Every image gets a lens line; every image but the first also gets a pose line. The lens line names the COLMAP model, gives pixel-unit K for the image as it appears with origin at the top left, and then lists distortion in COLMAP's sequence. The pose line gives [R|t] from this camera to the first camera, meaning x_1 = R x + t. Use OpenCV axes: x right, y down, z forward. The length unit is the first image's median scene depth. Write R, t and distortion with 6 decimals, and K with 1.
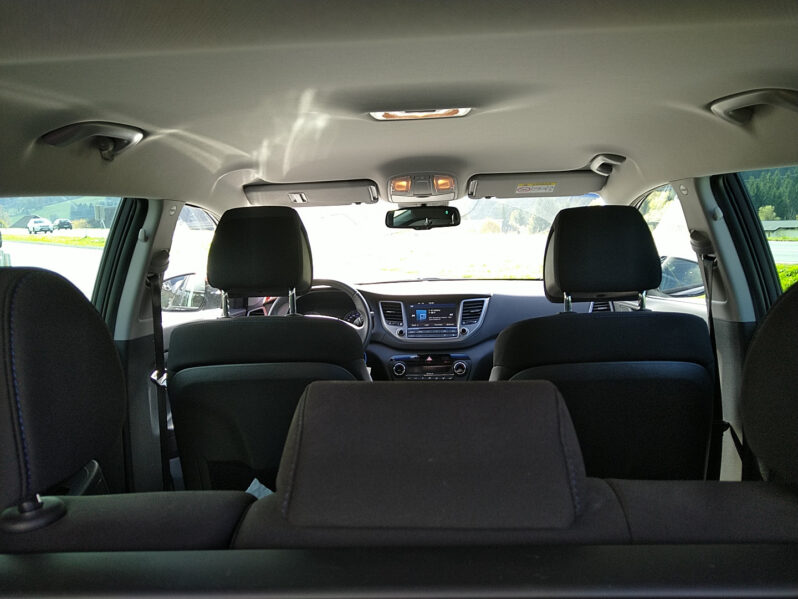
lens RADIAL K [[623.2, 0, 397.4], [0, 623.2, 296.6], [0, 0, 1]] dist [0.024900, 0.001692]
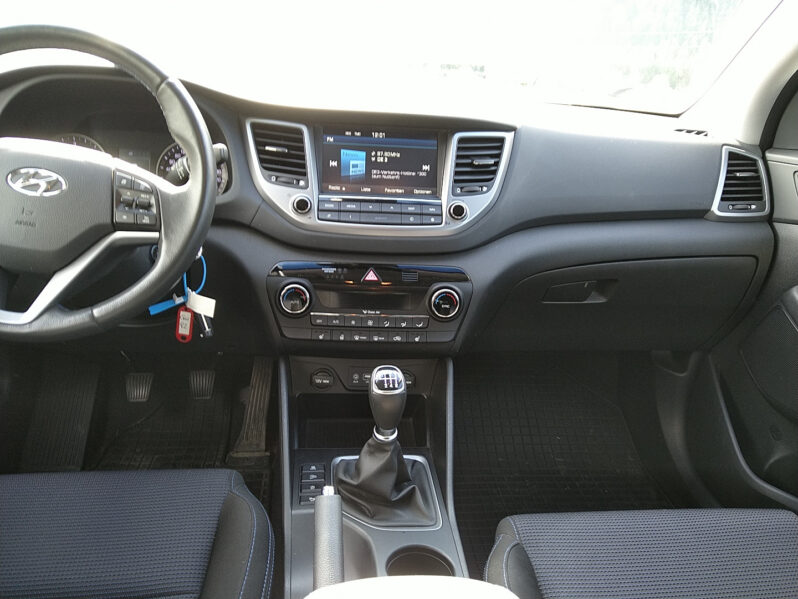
lens RADIAL K [[623.2, 0, 397.4], [0, 623.2, 296.6], [0, 0, 1]] dist [0.024900, 0.001692]
pose [[0.979888, 0.027137, 0.197695, -0.011209], [-0.074023, 0.969456, 0.233828, 0.016844], [-0.185311, -0.243759, 0.951967, 0.595928]]
